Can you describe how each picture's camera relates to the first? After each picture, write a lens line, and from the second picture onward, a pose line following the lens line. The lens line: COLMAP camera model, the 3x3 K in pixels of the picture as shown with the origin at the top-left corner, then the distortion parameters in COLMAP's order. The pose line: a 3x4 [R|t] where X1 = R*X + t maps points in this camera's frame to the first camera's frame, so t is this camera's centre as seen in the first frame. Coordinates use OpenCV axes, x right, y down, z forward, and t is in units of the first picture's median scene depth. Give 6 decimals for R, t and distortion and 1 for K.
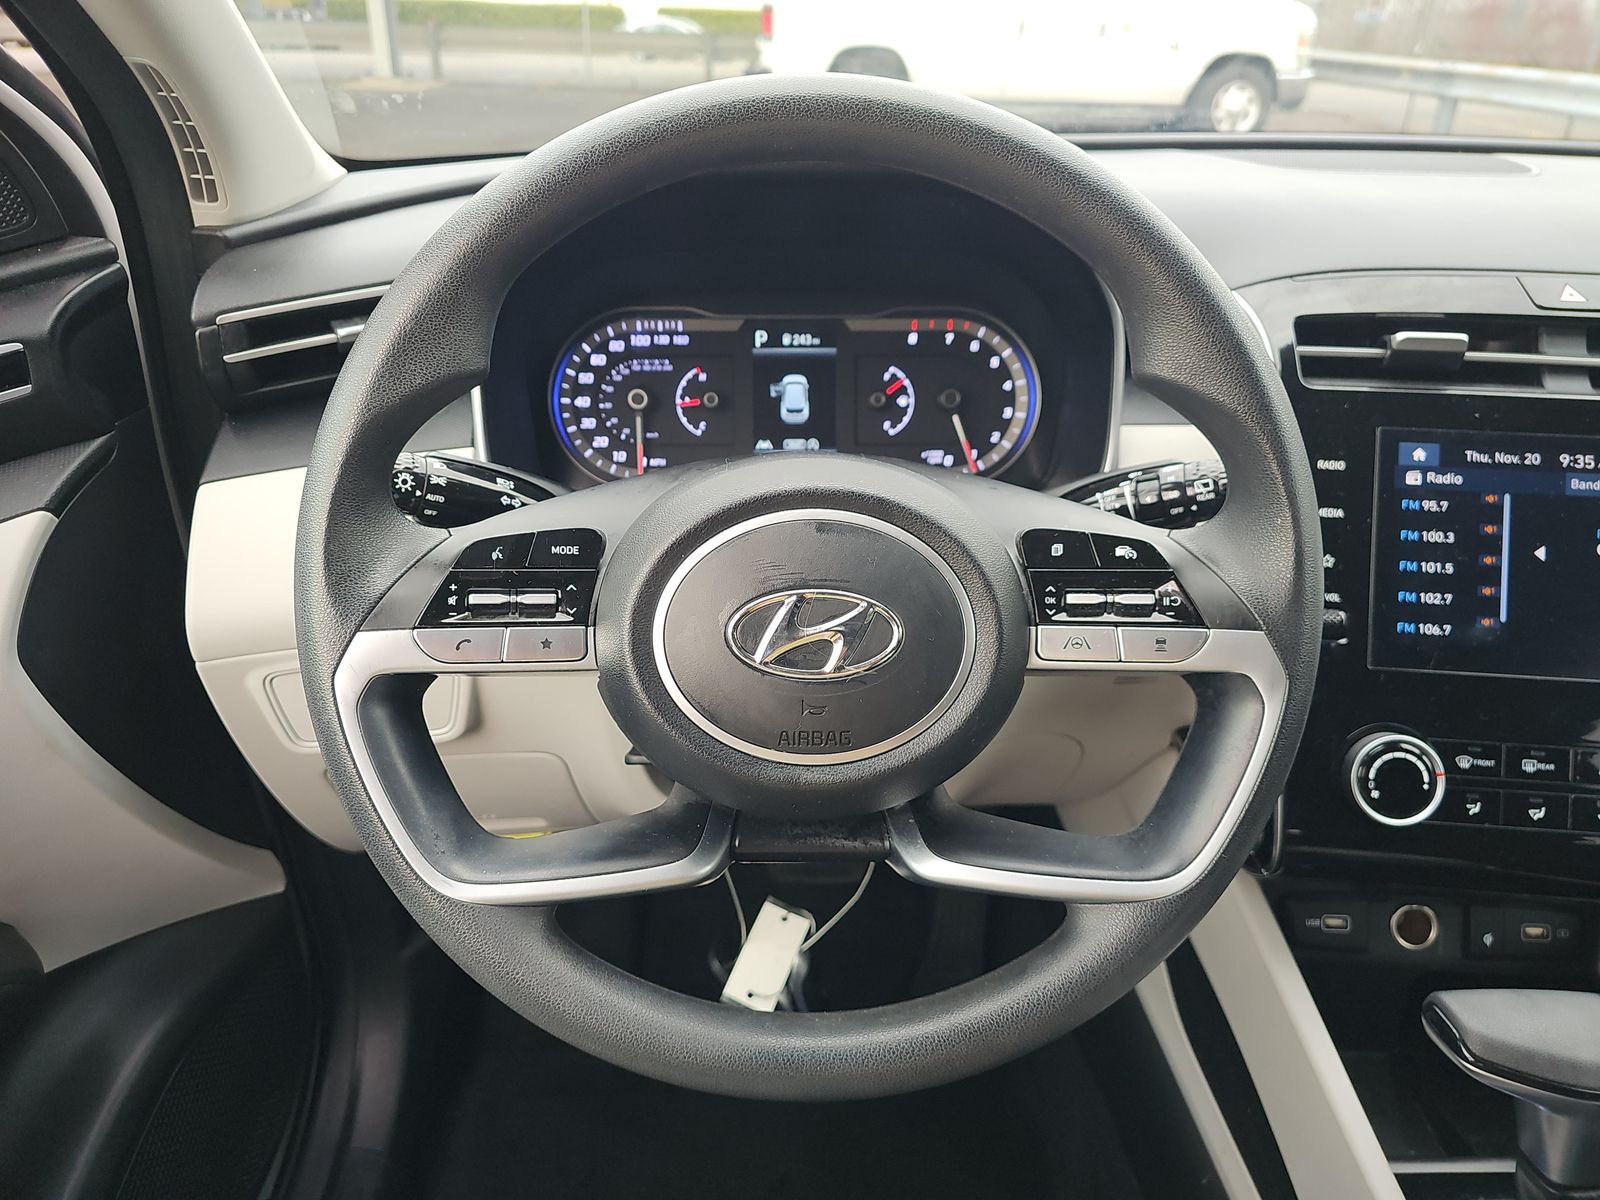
lens RADIAL K [[1083.8, 0, 768.4], [0, 1083.8, 595.3], [0, 0, 1]] dist [0.036580, -0.037786]
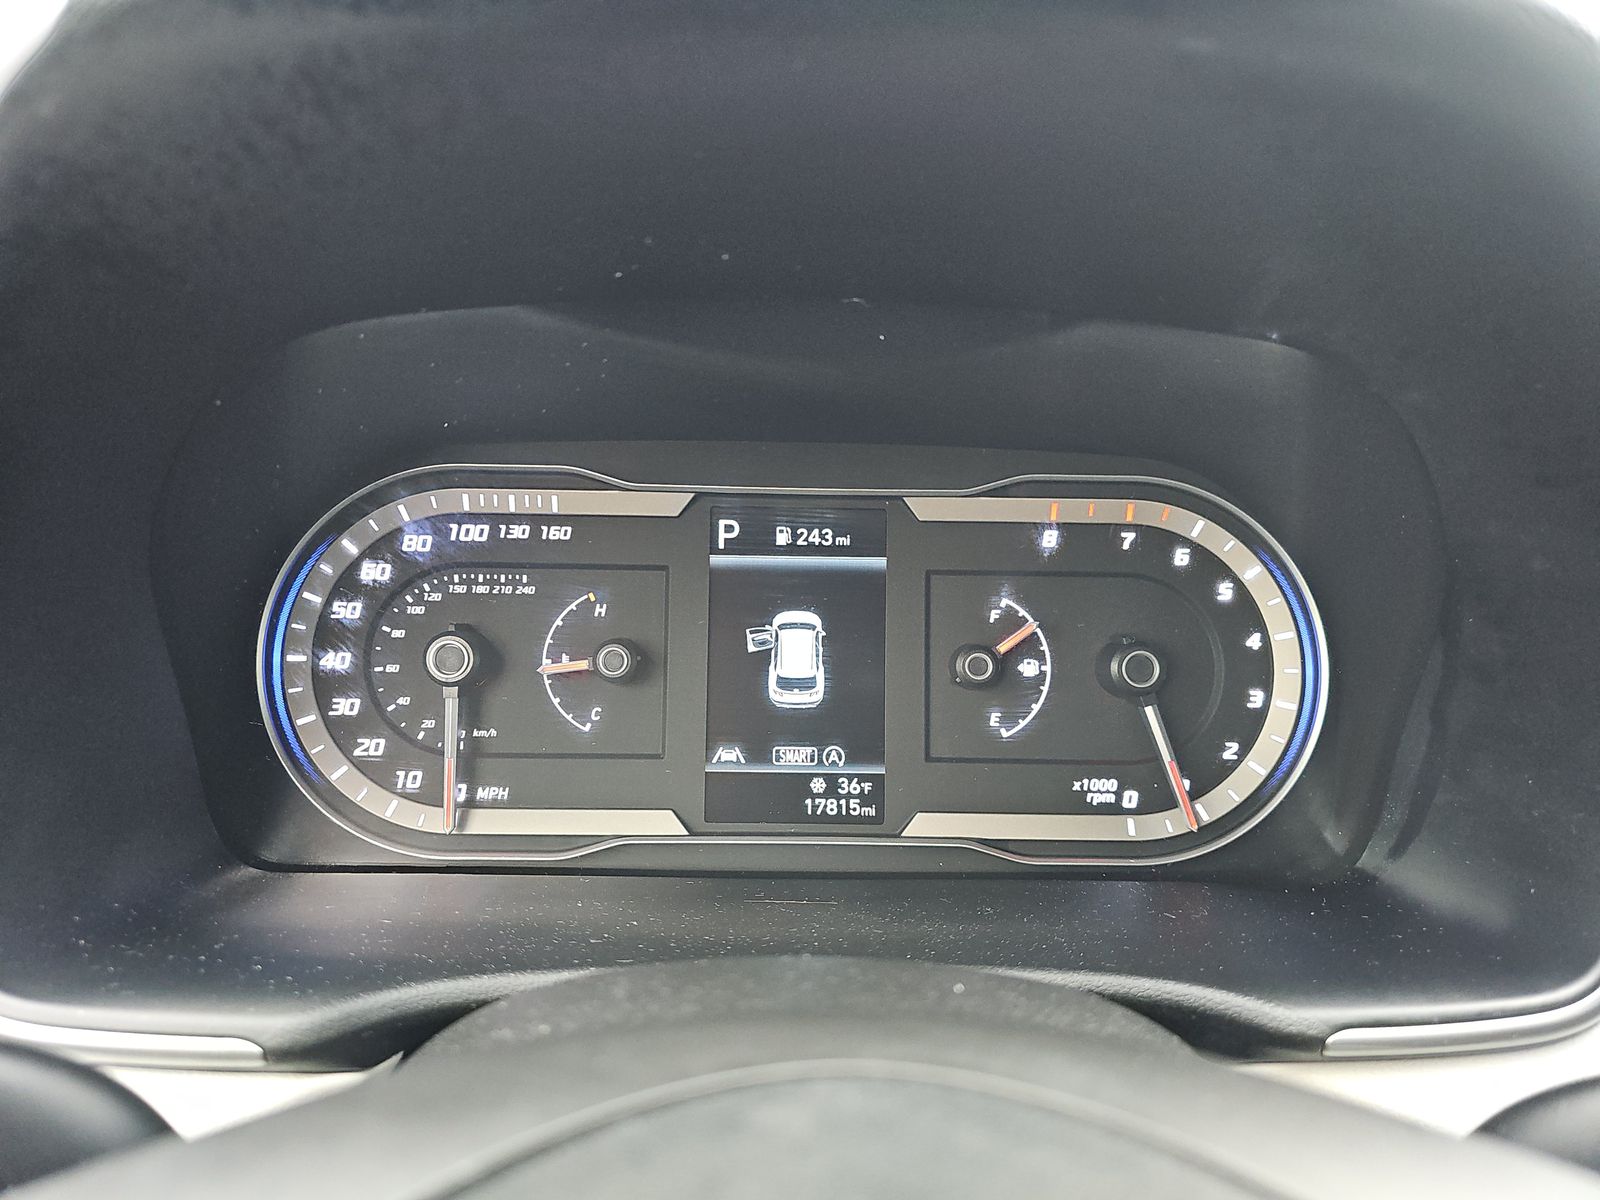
lens RADIAL K [[1083.8, 0, 786.5], [0, 1083.8, 613.9], [0, 0, 1]] dist [0.036580, -0.037786]
pose [[0.999758, 0.018096, -0.012480, 0.025764], [-0.019726, 0.989080, -0.146054, -0.134439], [0.009701, 0.146265, 0.989198, 0.543252]]
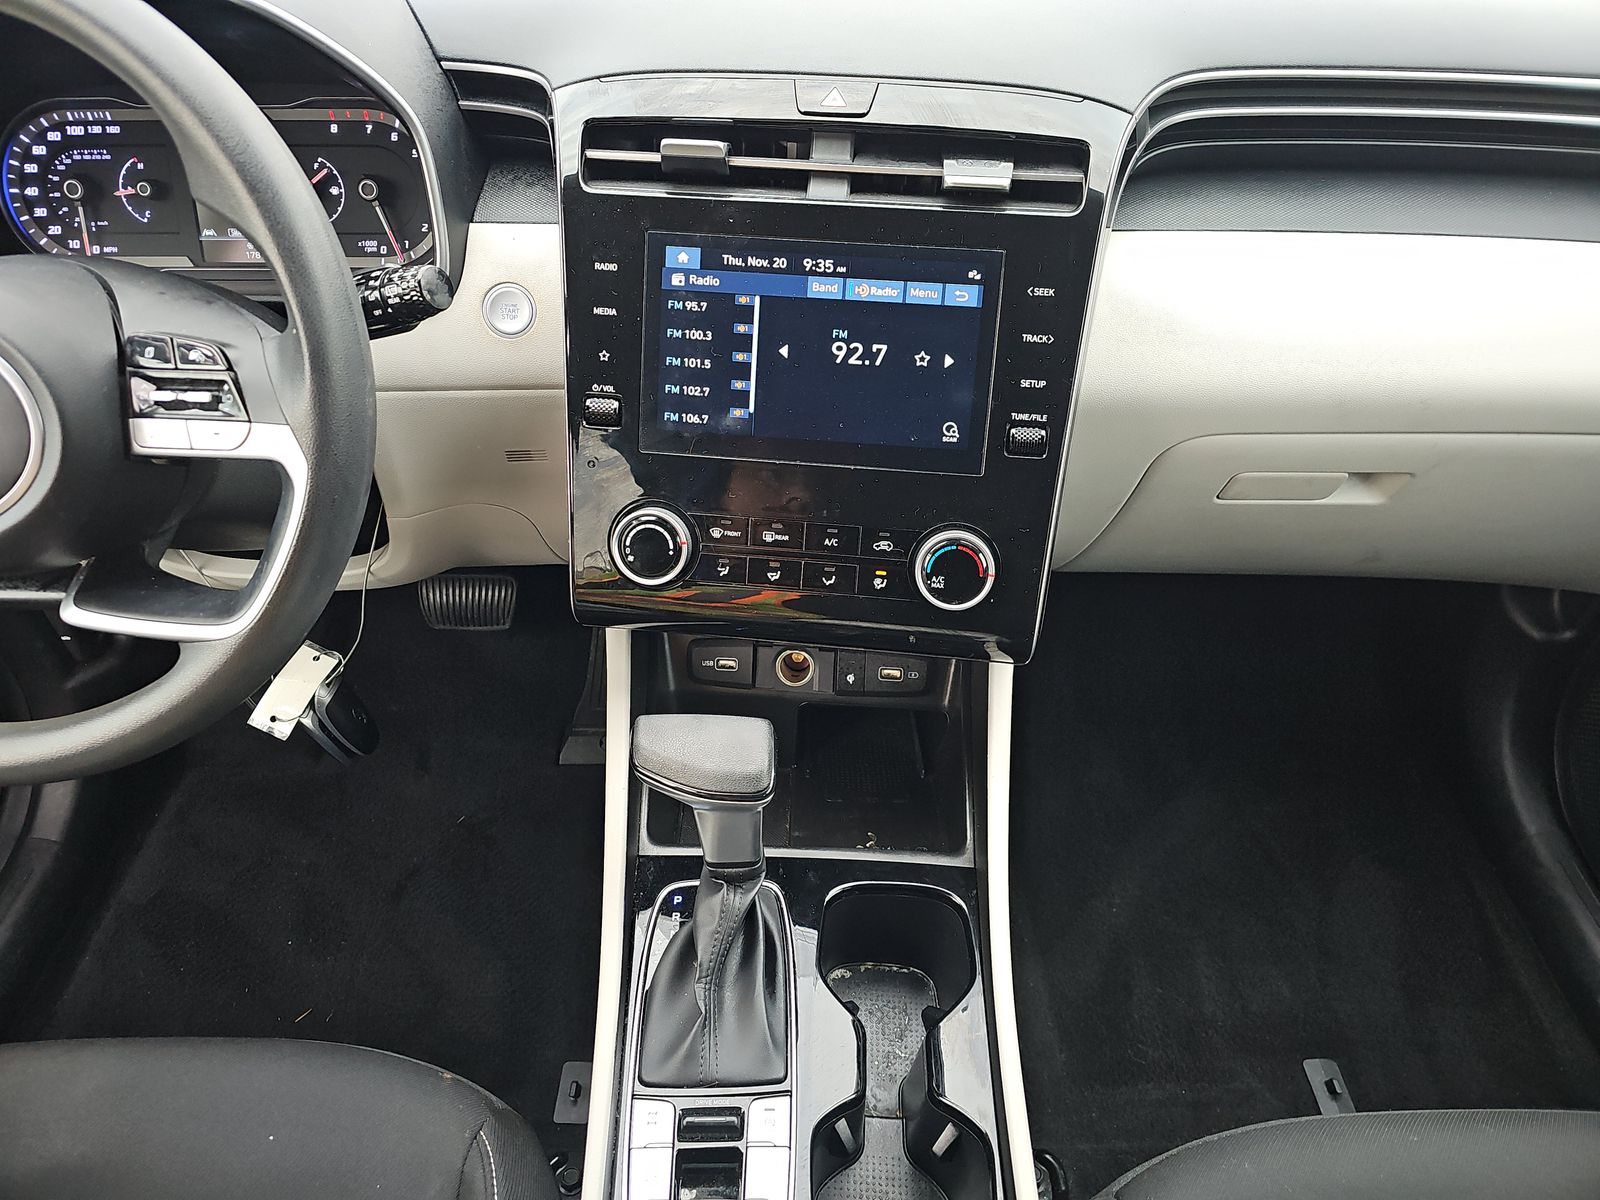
lens RADIAL K [[1083.8, 0, 806.2], [0, 1083.8, 601.8], [0, 0, 1]] dist [0.036580, -0.037786]
pose [[0.999679, 0.011871, -0.022387, 0.625825], [-0.006434, 0.973428, 0.228901, -0.035530], [0.024509, -0.228684, 0.973192, -0.125275]]
